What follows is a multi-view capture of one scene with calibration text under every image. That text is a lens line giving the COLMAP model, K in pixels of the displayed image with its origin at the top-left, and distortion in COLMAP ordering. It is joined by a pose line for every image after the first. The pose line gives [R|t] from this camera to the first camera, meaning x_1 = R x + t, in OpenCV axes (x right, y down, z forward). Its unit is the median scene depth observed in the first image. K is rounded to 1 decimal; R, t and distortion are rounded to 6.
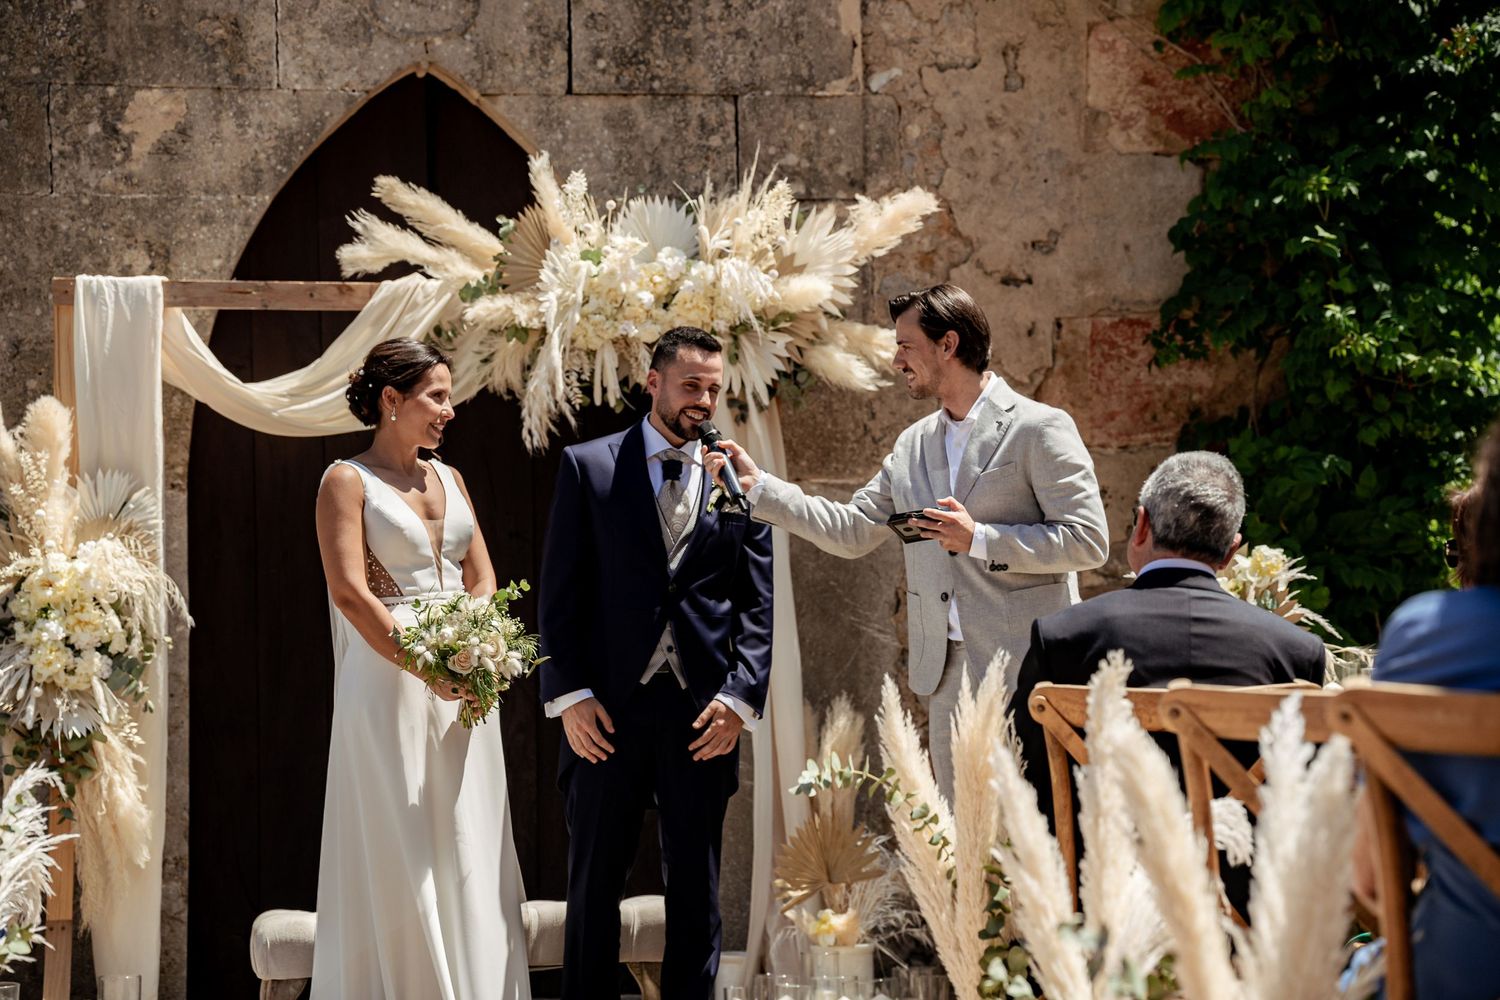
lens RADIAL K [[3984.3, 0, 752.6], [0, 3984.3, 502.9], [0, 0, 1]] dist [0.946627, 0.000000]
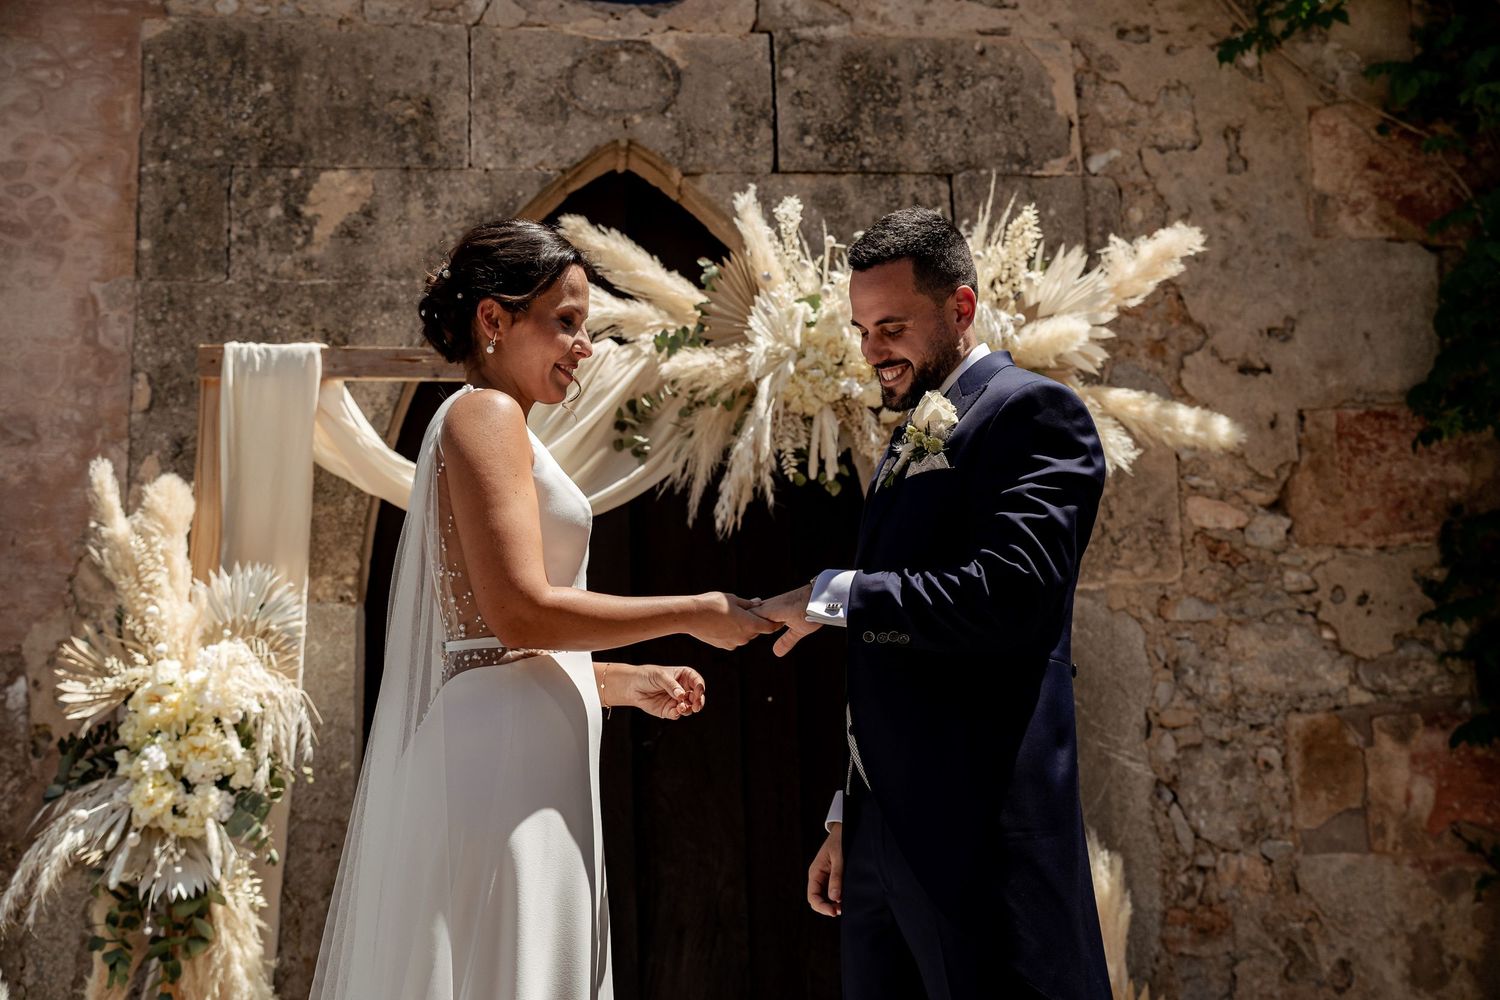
lens RADIAL K [[1236.8, 0, 750.5], [0, 1236.8, 499.8], [0, 0, 1]] dist [0.017690, 0.029922]
pose [[0.999559, -0.023079, -0.018682, -0.047603], [0.017731, 0.968617, -0.247925, 0.044489], [0.023817, 0.247485, 0.968599, 0.738850]]
